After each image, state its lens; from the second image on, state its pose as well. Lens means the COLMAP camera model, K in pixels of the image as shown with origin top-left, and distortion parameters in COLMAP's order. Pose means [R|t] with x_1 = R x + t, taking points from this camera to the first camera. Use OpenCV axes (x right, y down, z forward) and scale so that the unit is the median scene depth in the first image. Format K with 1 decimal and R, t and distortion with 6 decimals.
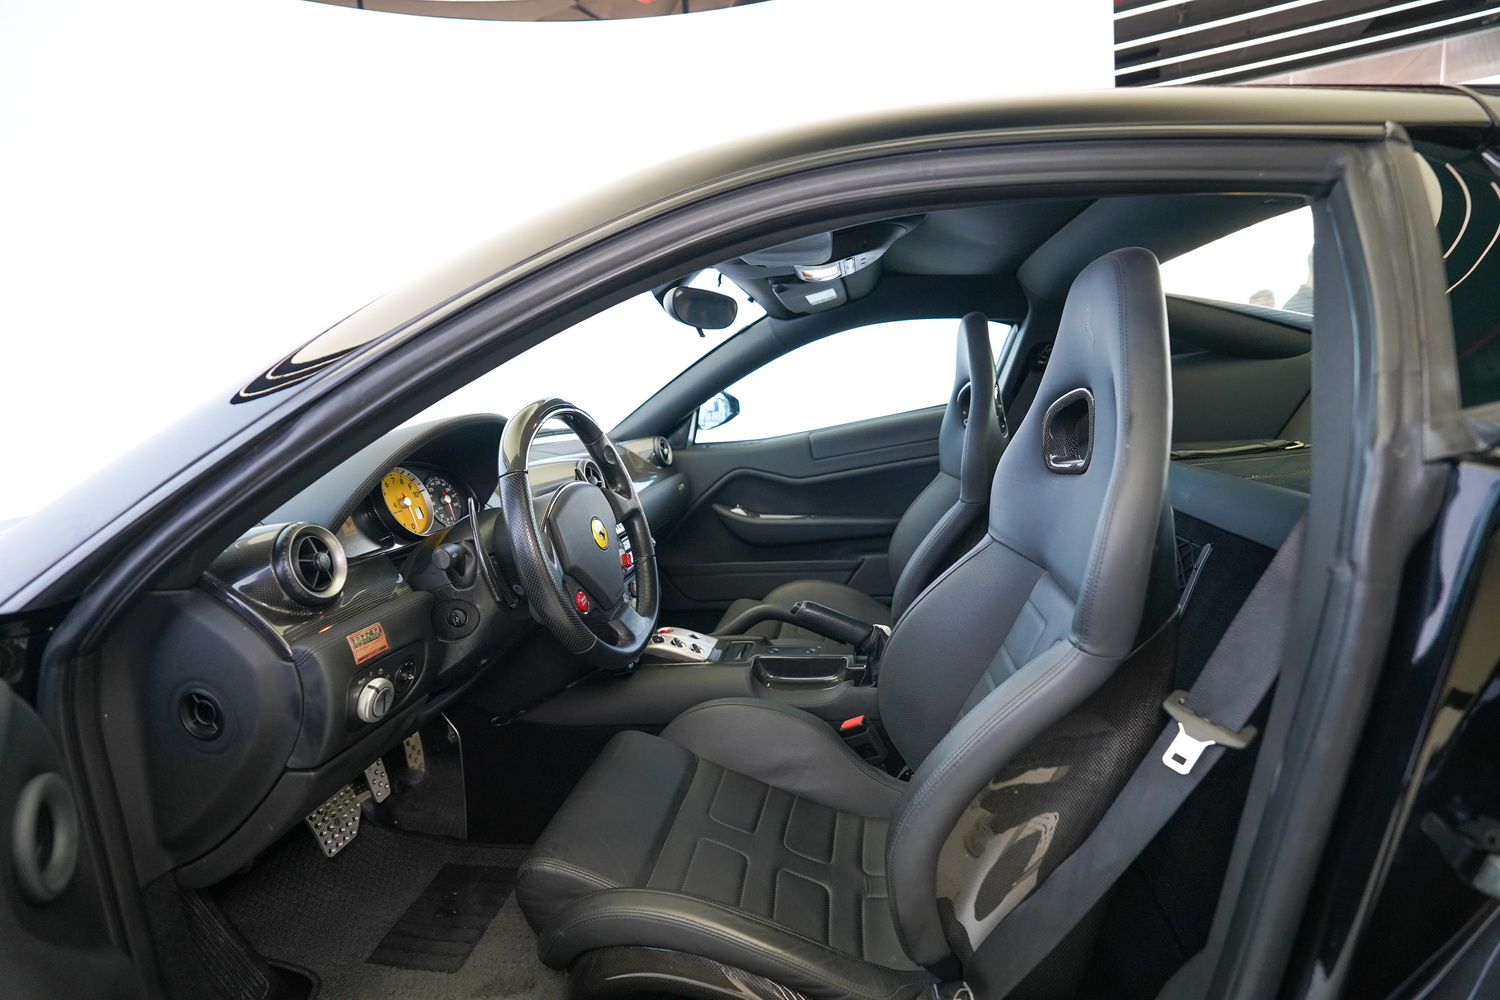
lens RADIAL K [[684.0, 0, 703.9], [0, 684.0, 525.7], [0, 0, 1]] dist [-0.000153, 0.000488]
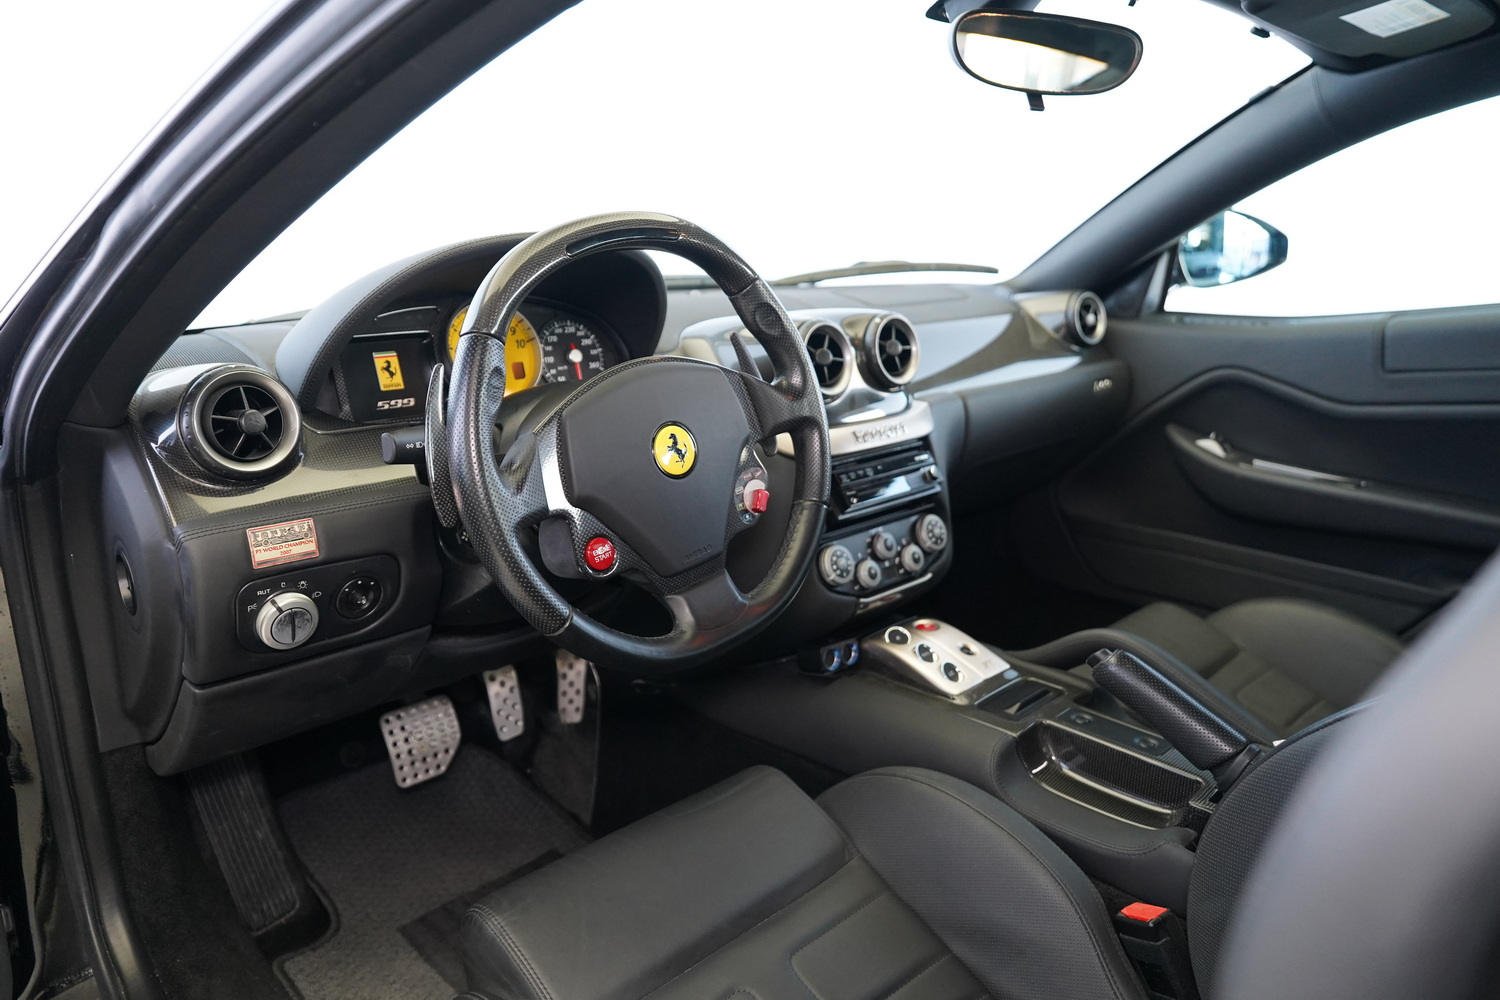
lens RADIAL K [[996.2, 0, 750.0], [0, 996.2, 500.0], [0, 0, 1]] dist [-0.010892, 0.031730]
pose [[0.824549, 0.212489, -0.524374, 0.320627], [-0.156241, 0.976274, 0.149929, -0.075844], [0.543791, -0.041695, 0.838184, 0.266695]]
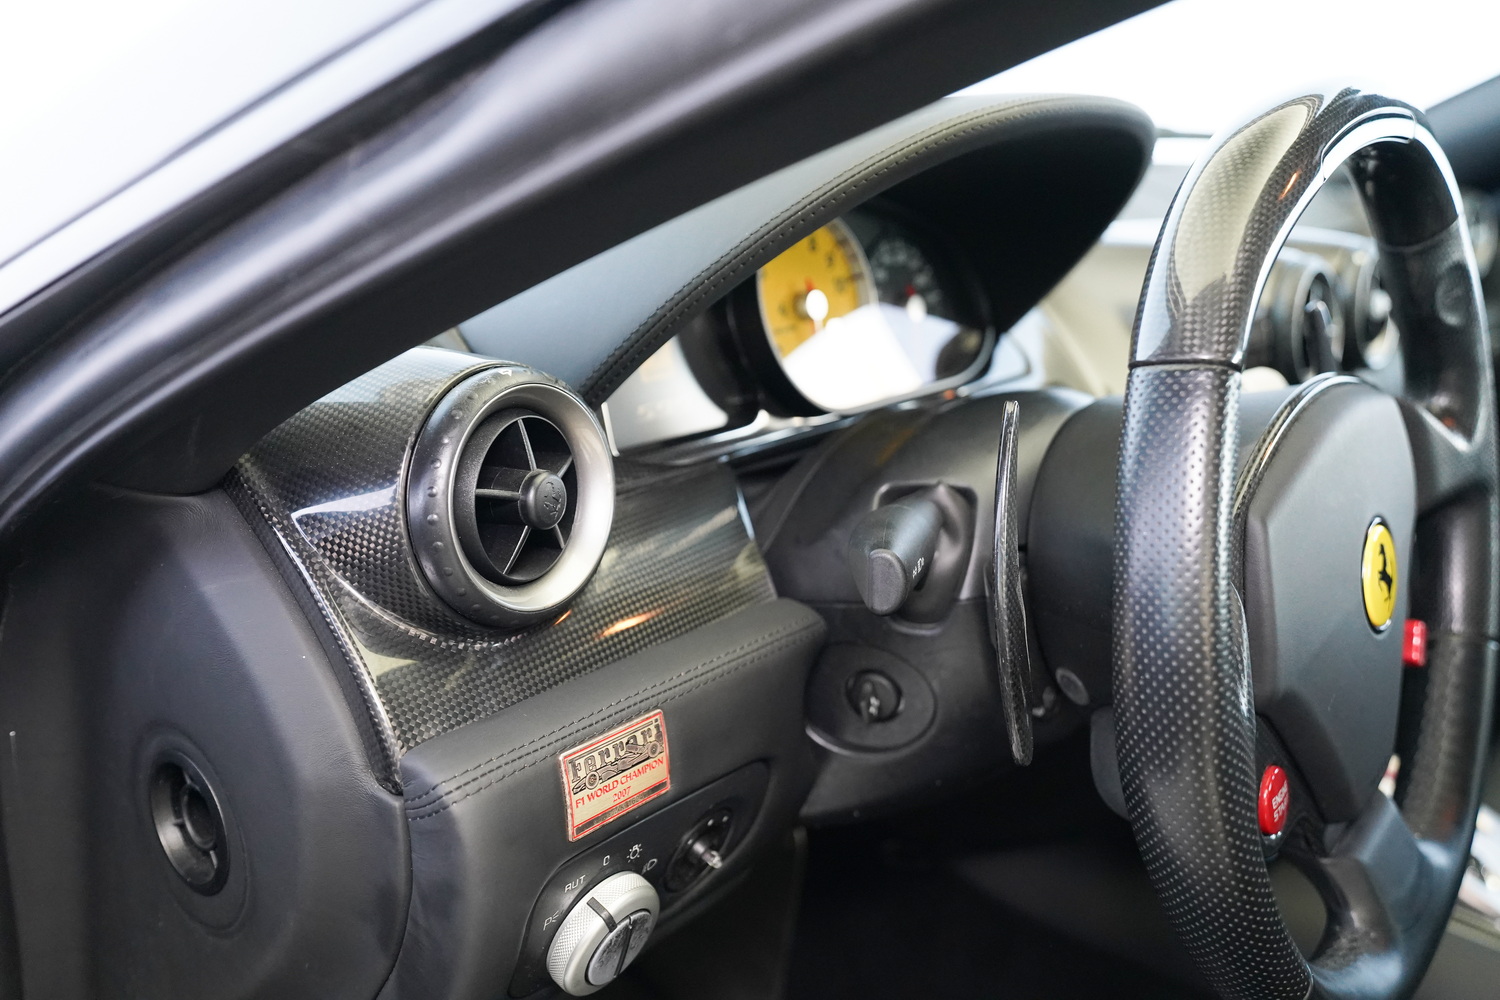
lens RADIAL K [[1306.8, 0, 750.0], [0, 1306.8, 500.0], [0, 0, 1]] dist [-0.003246, -0.003131]
pose [[0.880673, 0.276663, -0.384542, -0.160940], [-0.214273, 0.956597, 0.197508, -0.061598], [0.422495, -0.091543, 0.901731, 0.332089]]
